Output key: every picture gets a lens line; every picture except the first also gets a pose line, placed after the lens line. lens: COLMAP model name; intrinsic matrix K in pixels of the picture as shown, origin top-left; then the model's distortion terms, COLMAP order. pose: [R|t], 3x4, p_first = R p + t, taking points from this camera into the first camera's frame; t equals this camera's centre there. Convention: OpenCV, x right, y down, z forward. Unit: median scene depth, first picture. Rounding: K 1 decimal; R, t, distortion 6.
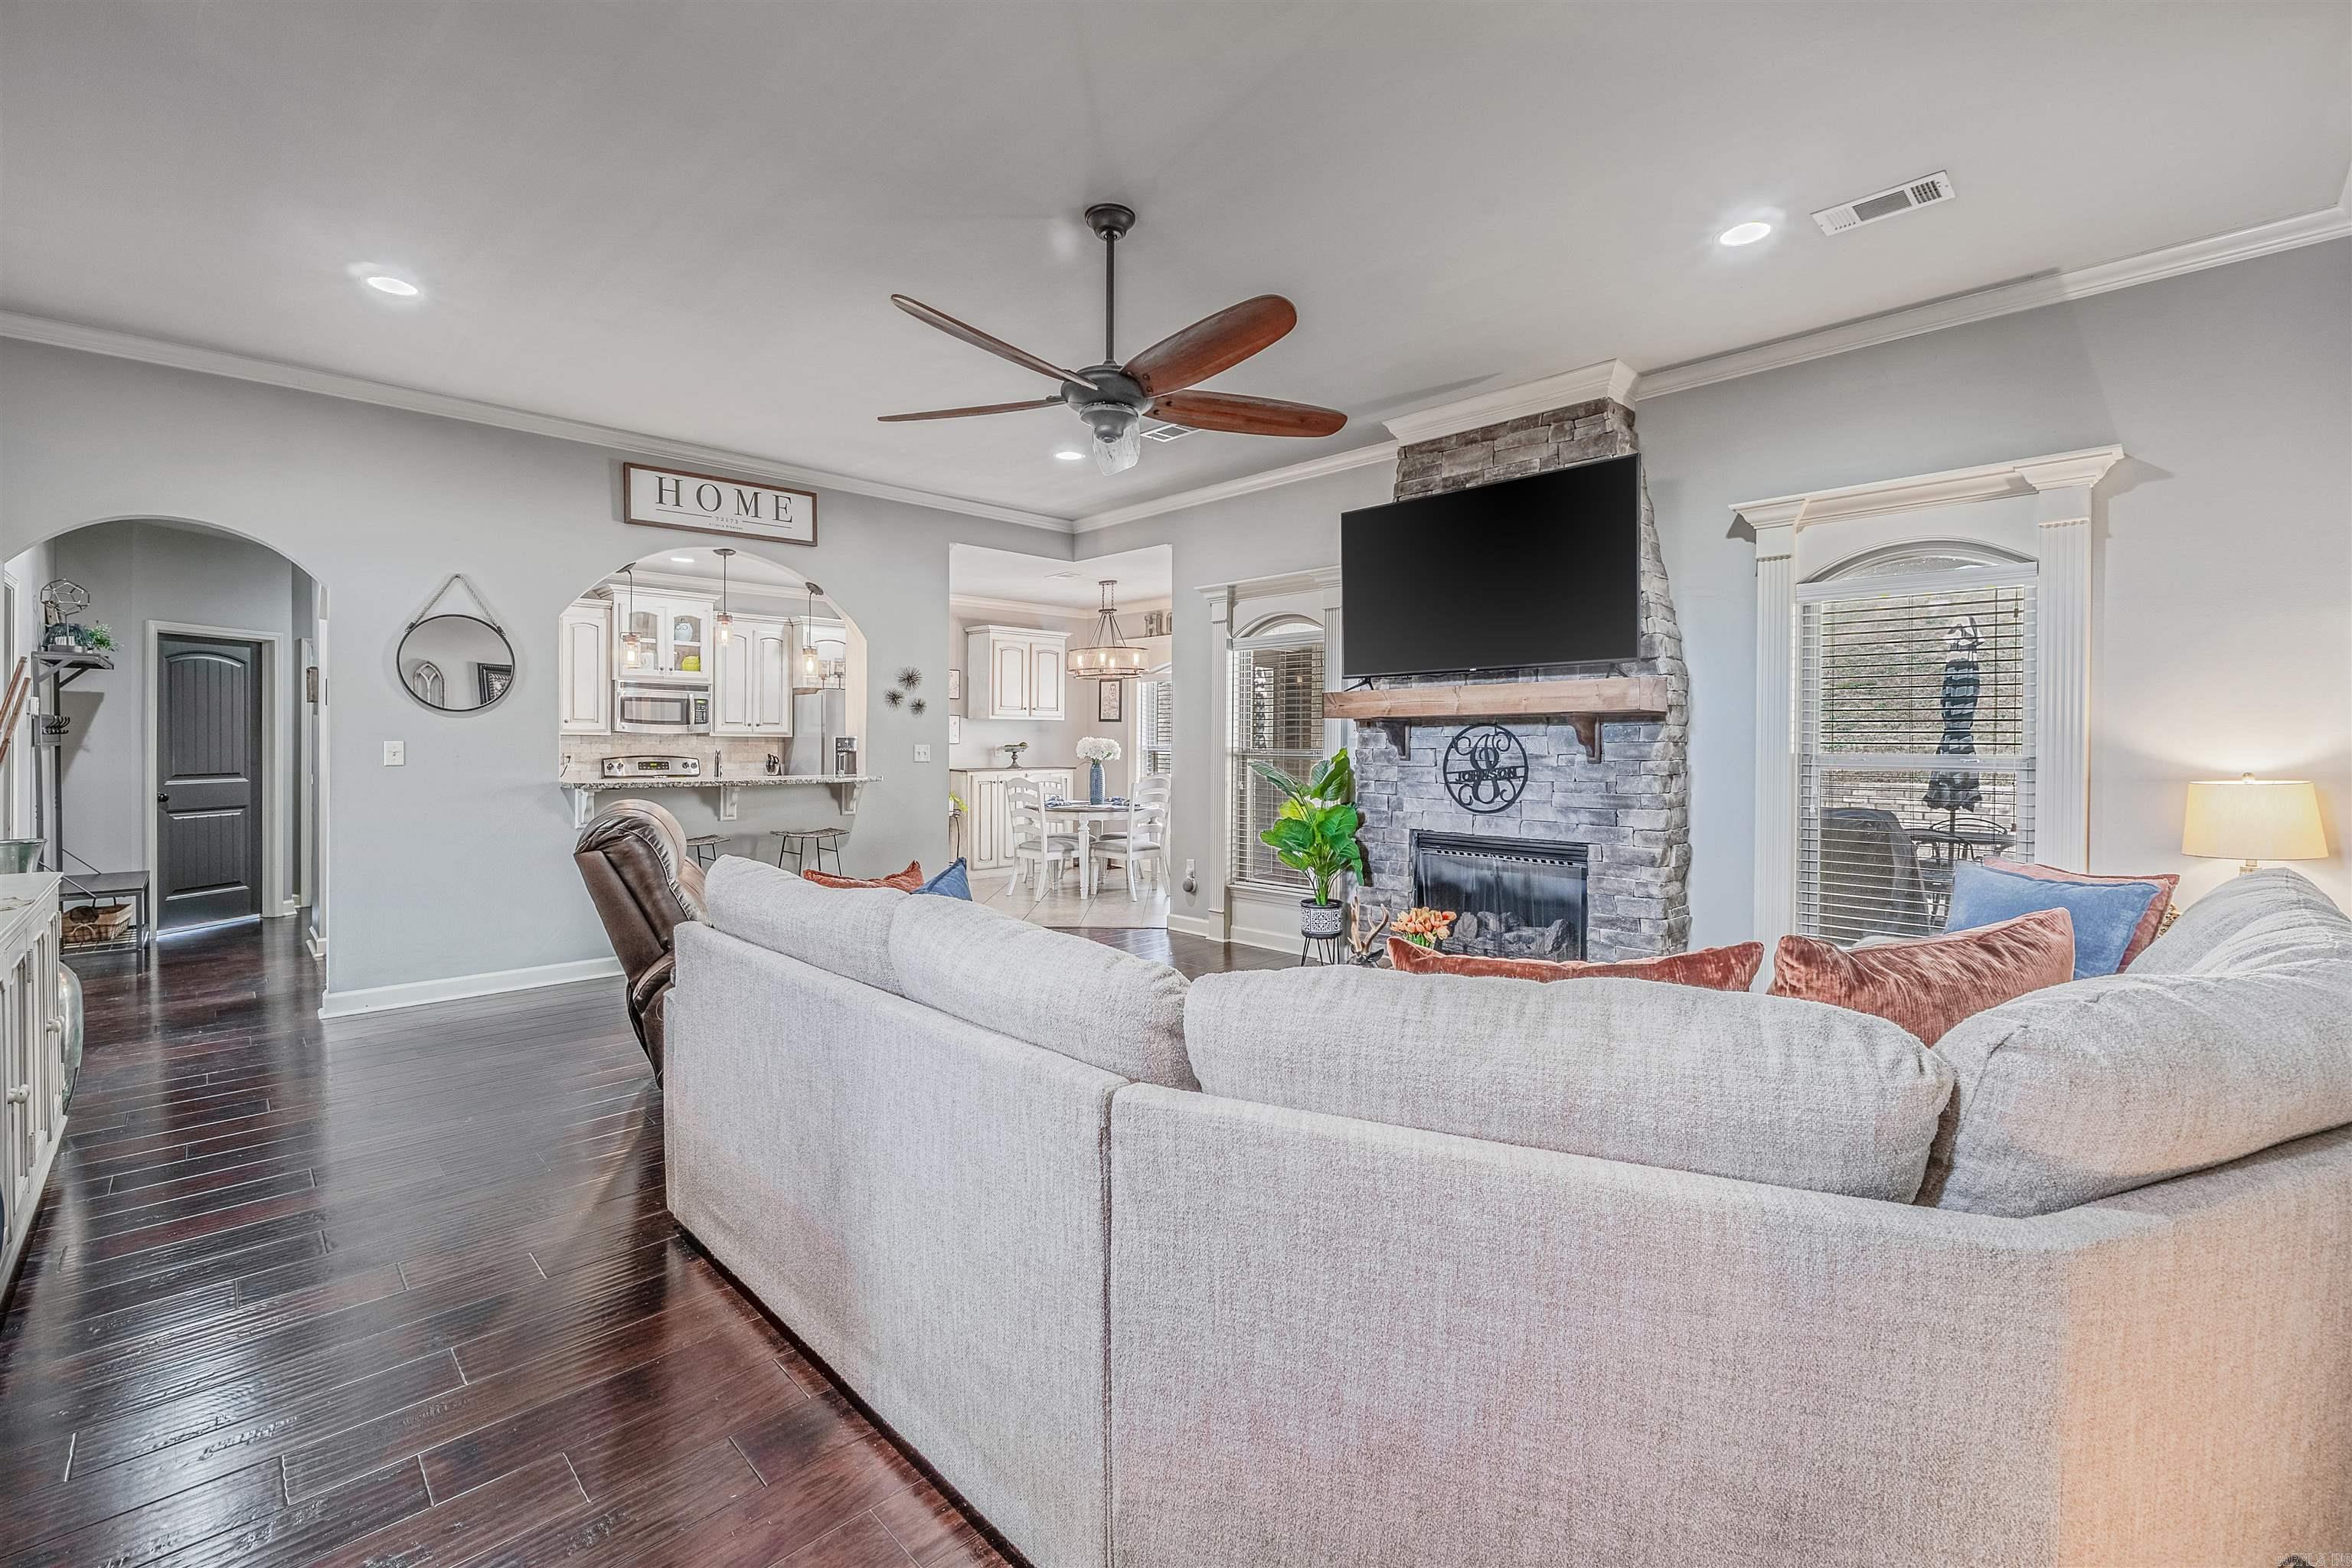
lens RADIAL K [[997.9, 0, 1180.8], [0, 997.9, 743.4], [0, 0, 1]] dist [0.001658, -0.000072]
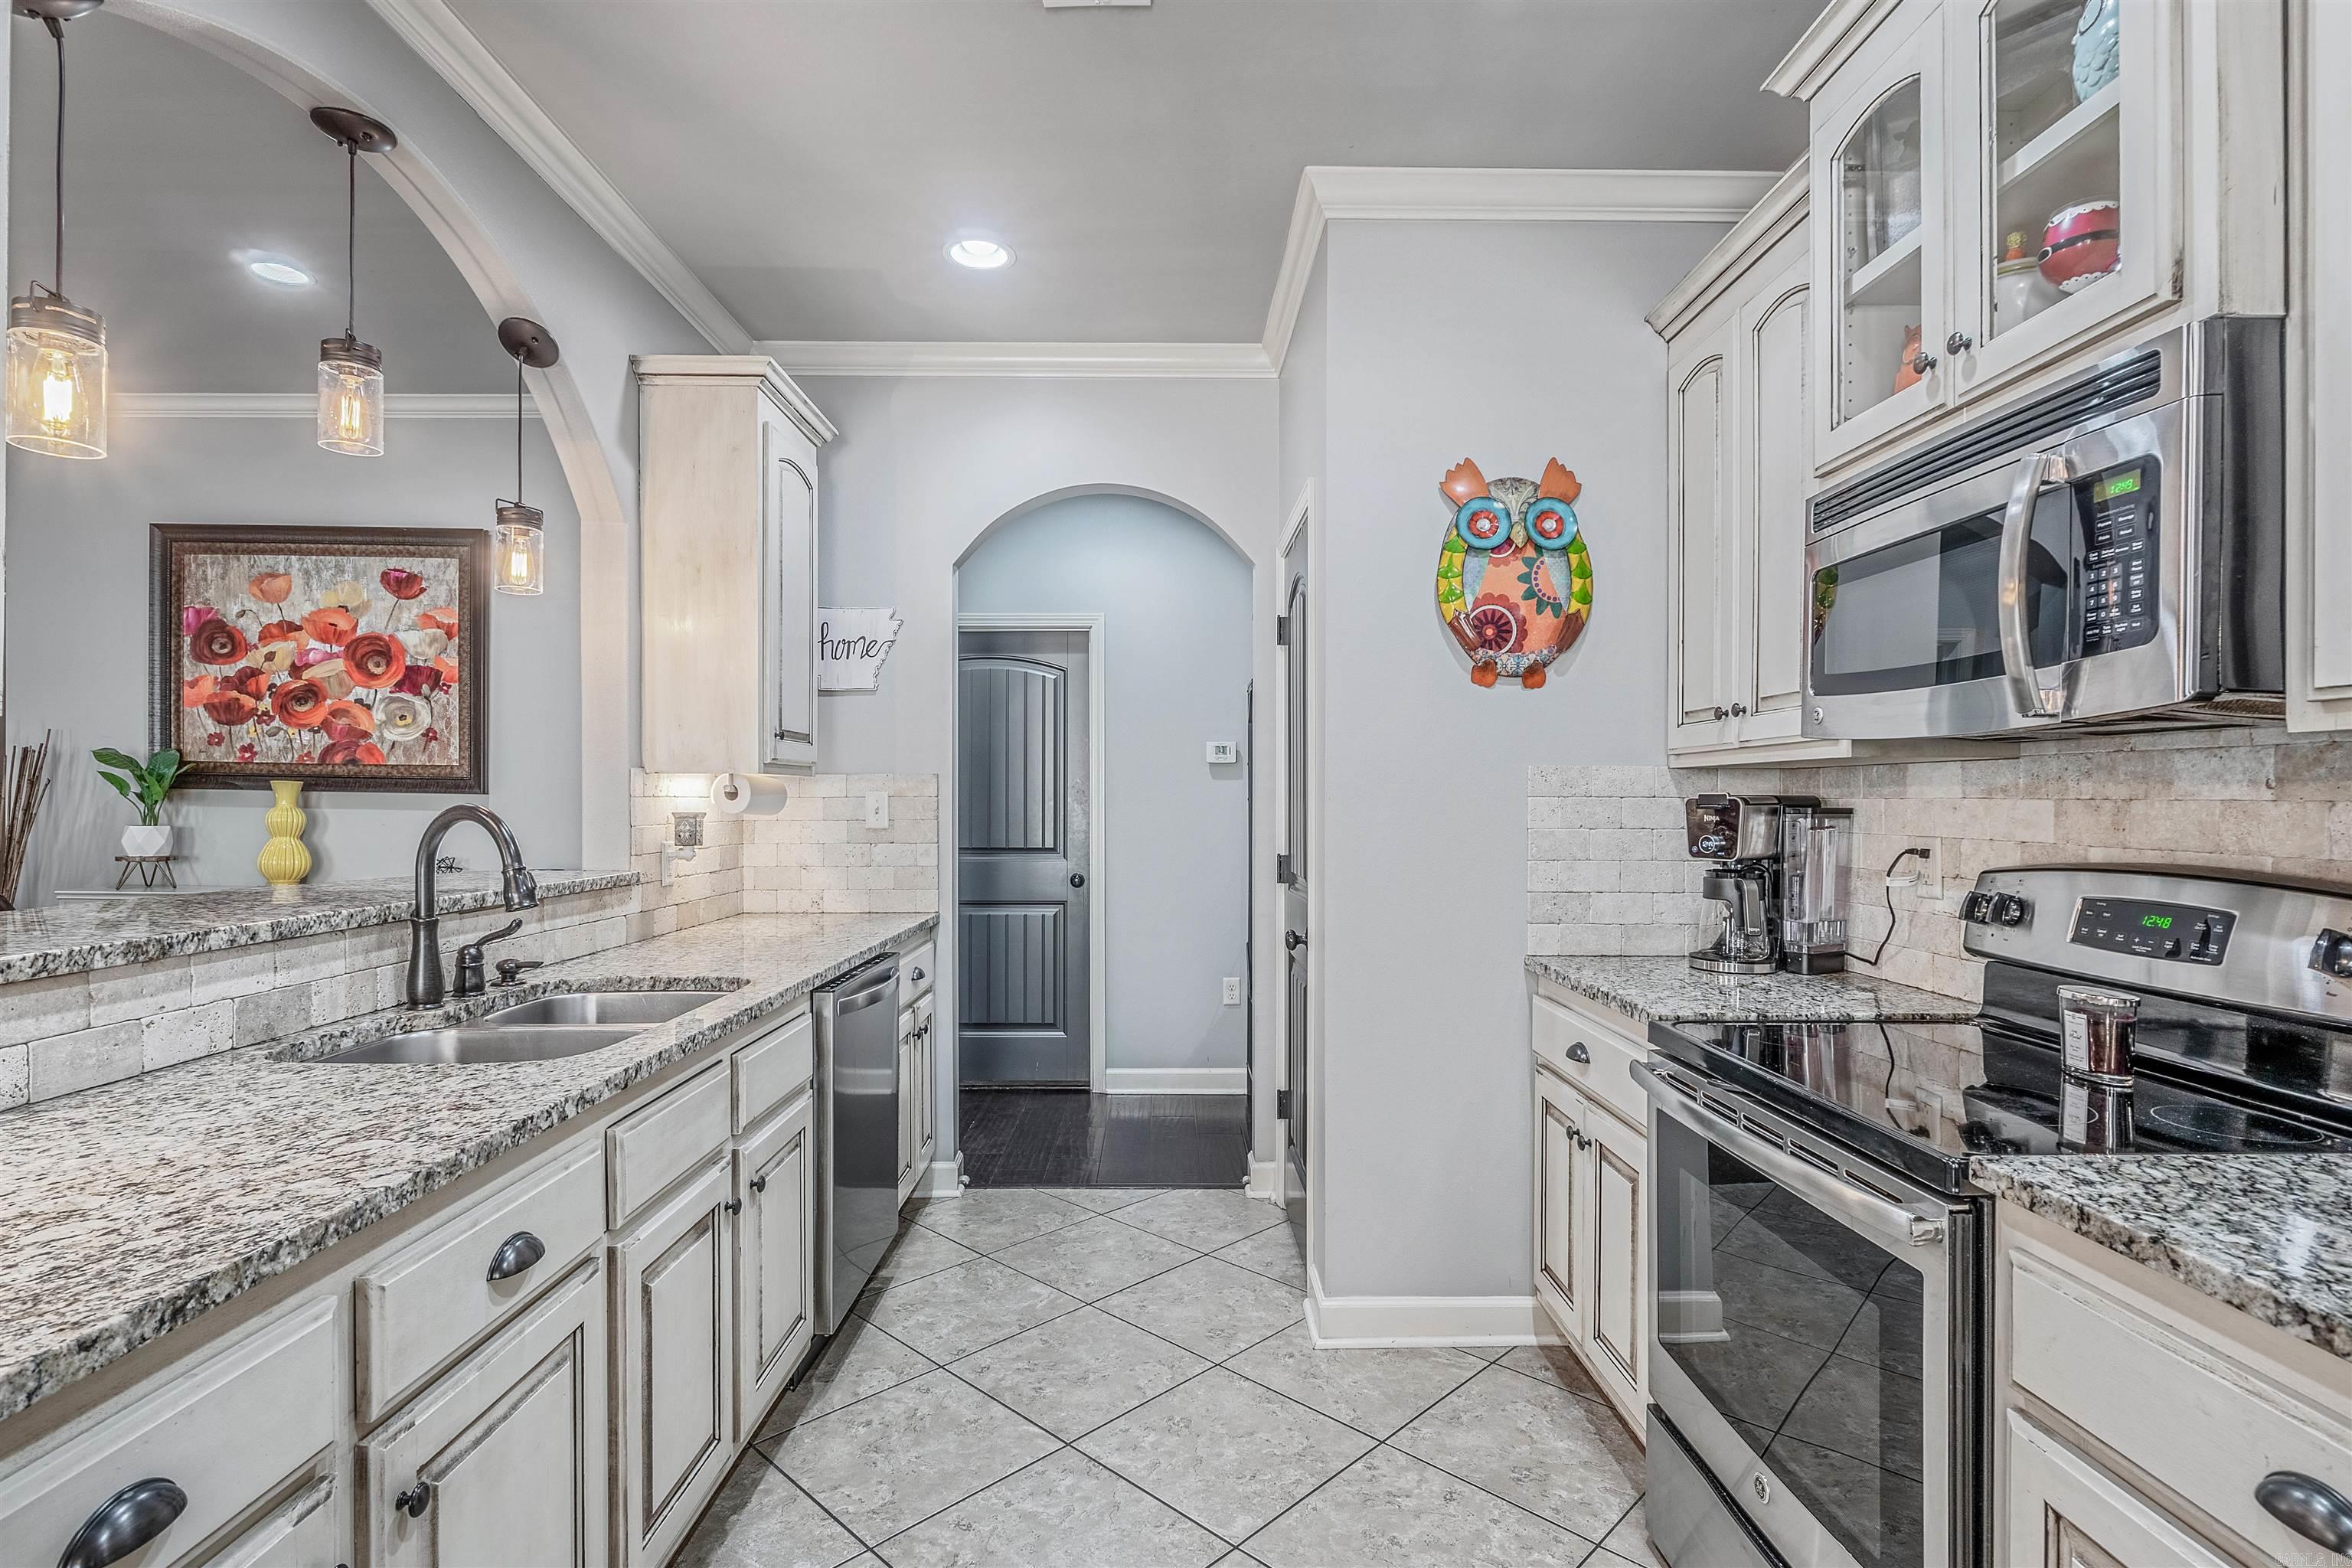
lens RADIAL K [[1179.8, 0, 1179.1], [0, 1179.8, 807.9], [0, 0, 1]] dist [-0.003162, -0.000678]
pose [[-0.697155, -0.004347, -0.716907, -0.410003], [-0.008087, 0.999966, 0.001801, 0.005702], [0.716875, 0.007053, -0.697166, 1.606886]]
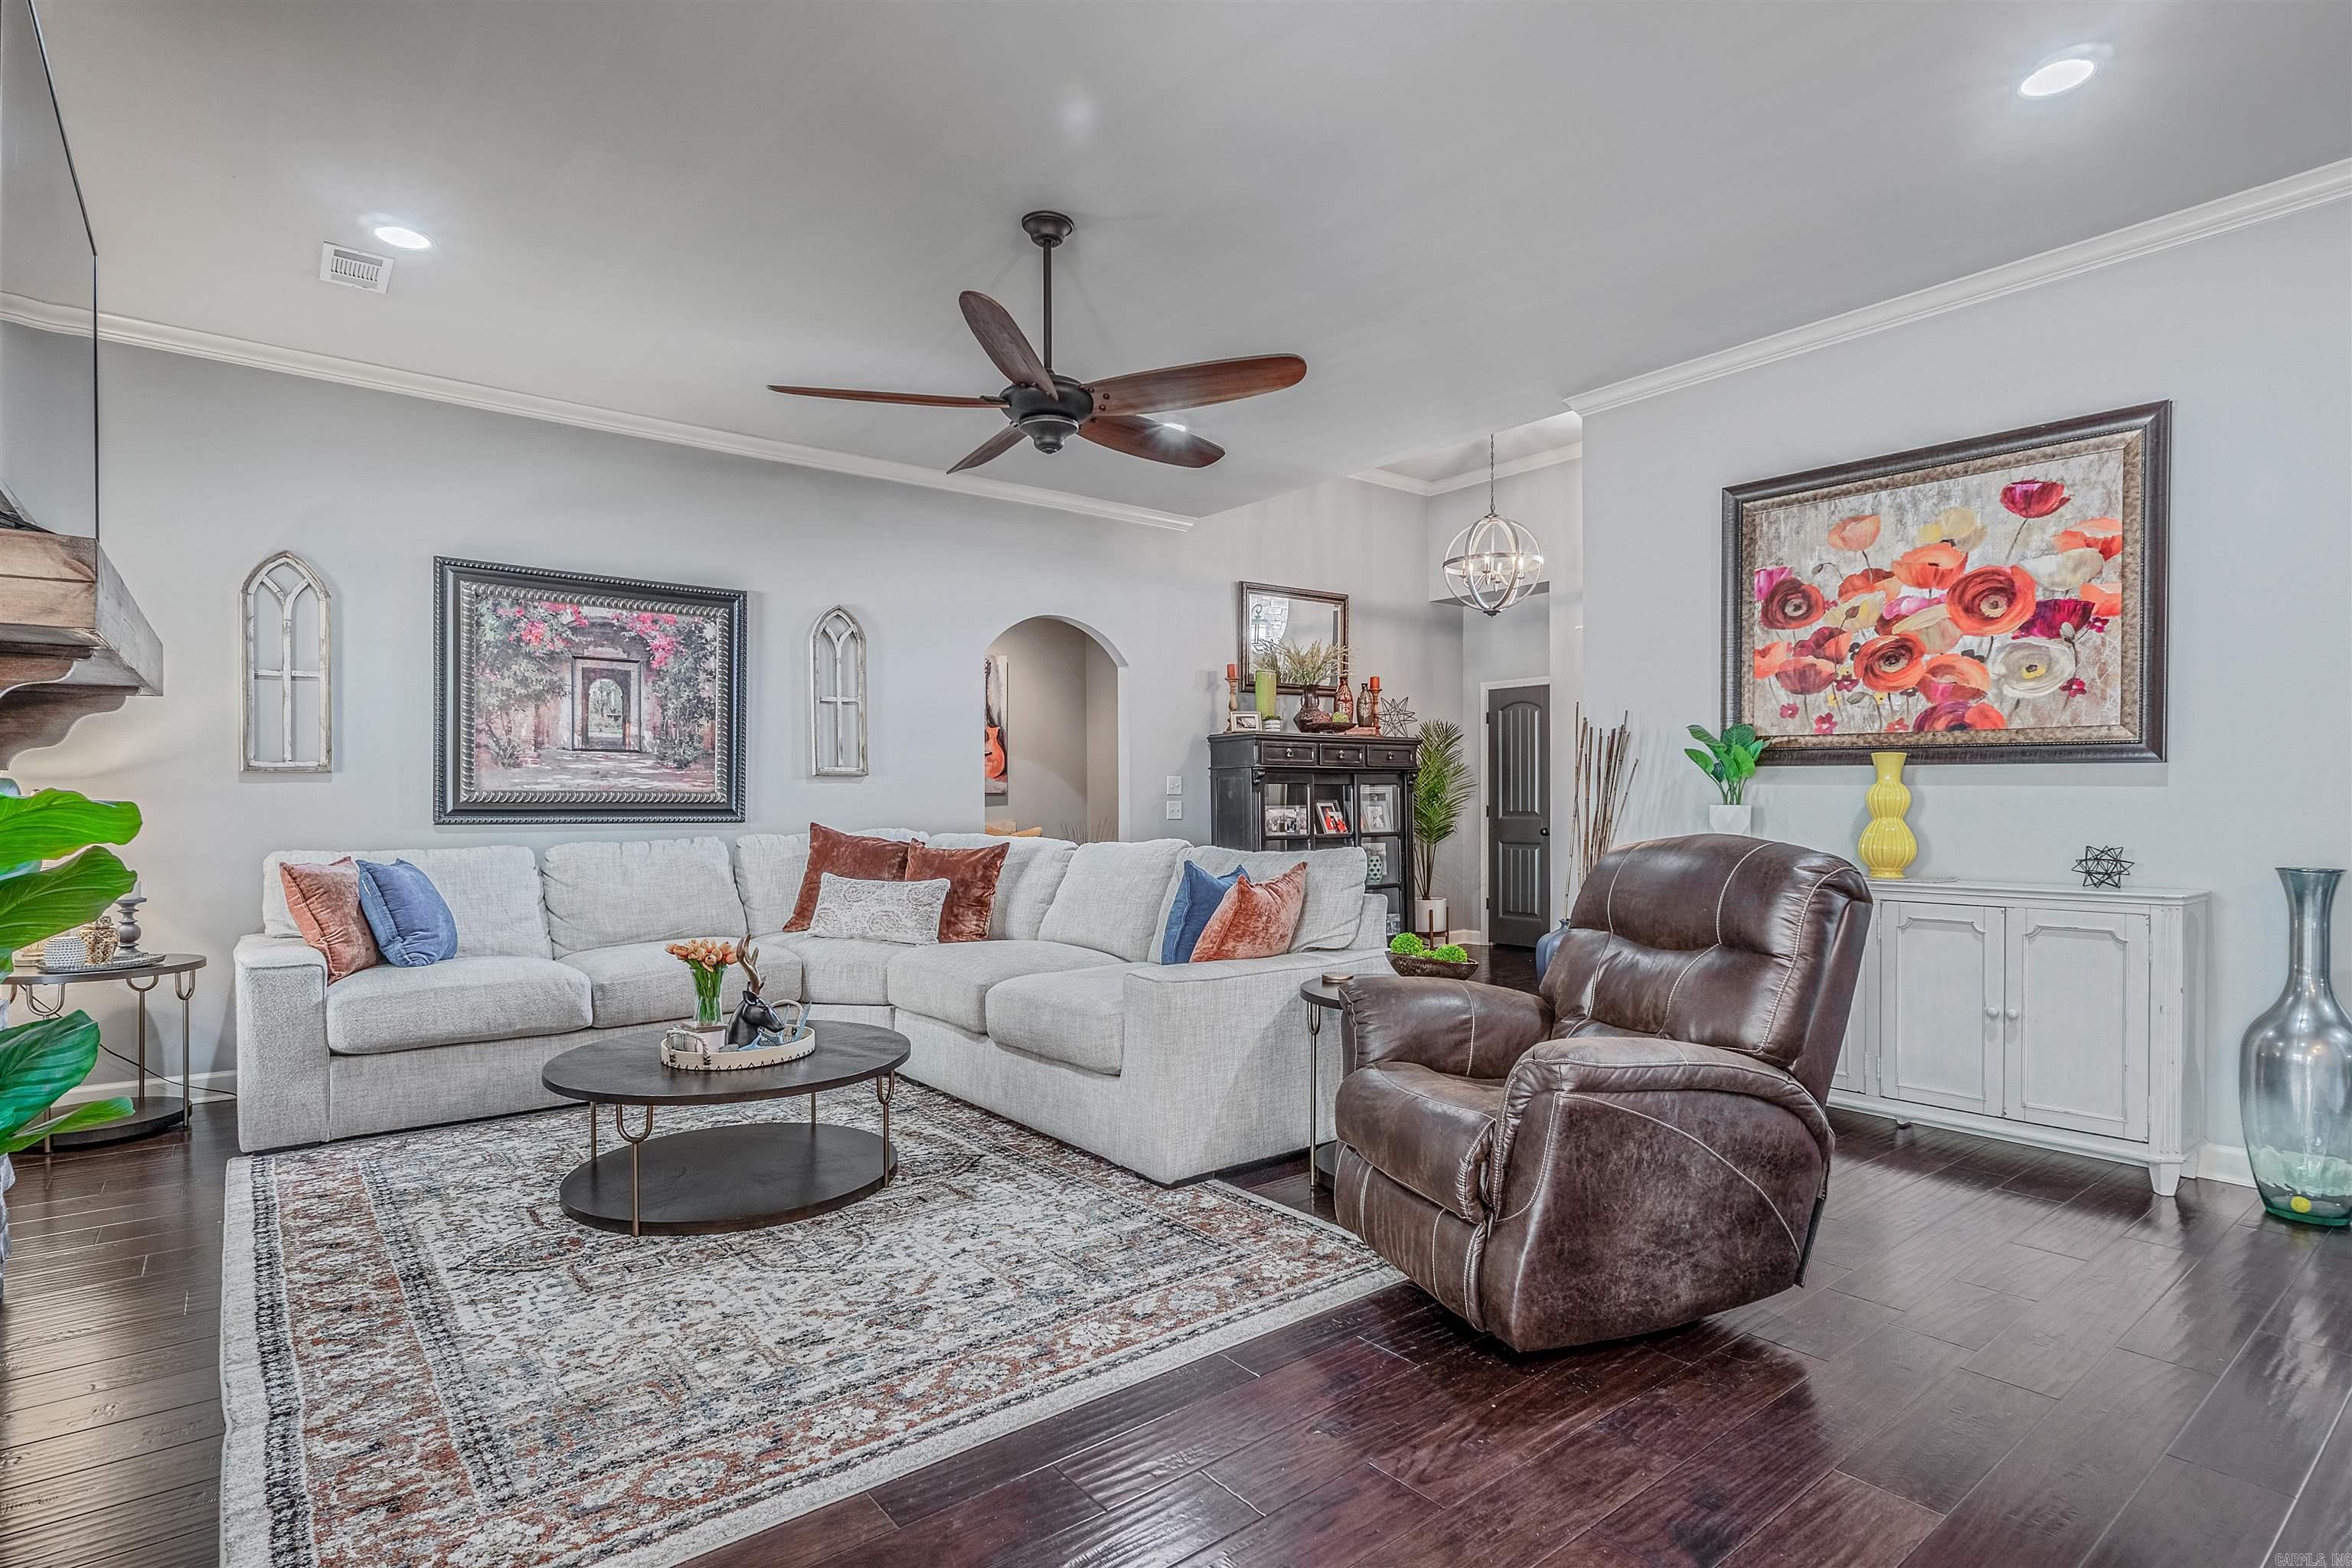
lens RADIAL K [[1179.8, 0, 1179.1], [0, 1179.8, 807.9], [0, 0, 1]] dist [-0.003162, -0.000678]
pose [[-0.994154, -0.002403, 0.107945, -0.195699], [-0.001342, 0.999950, 0.009905, 0.021807], [-0.107963, 0.009703, -0.994108, 1.298905]]
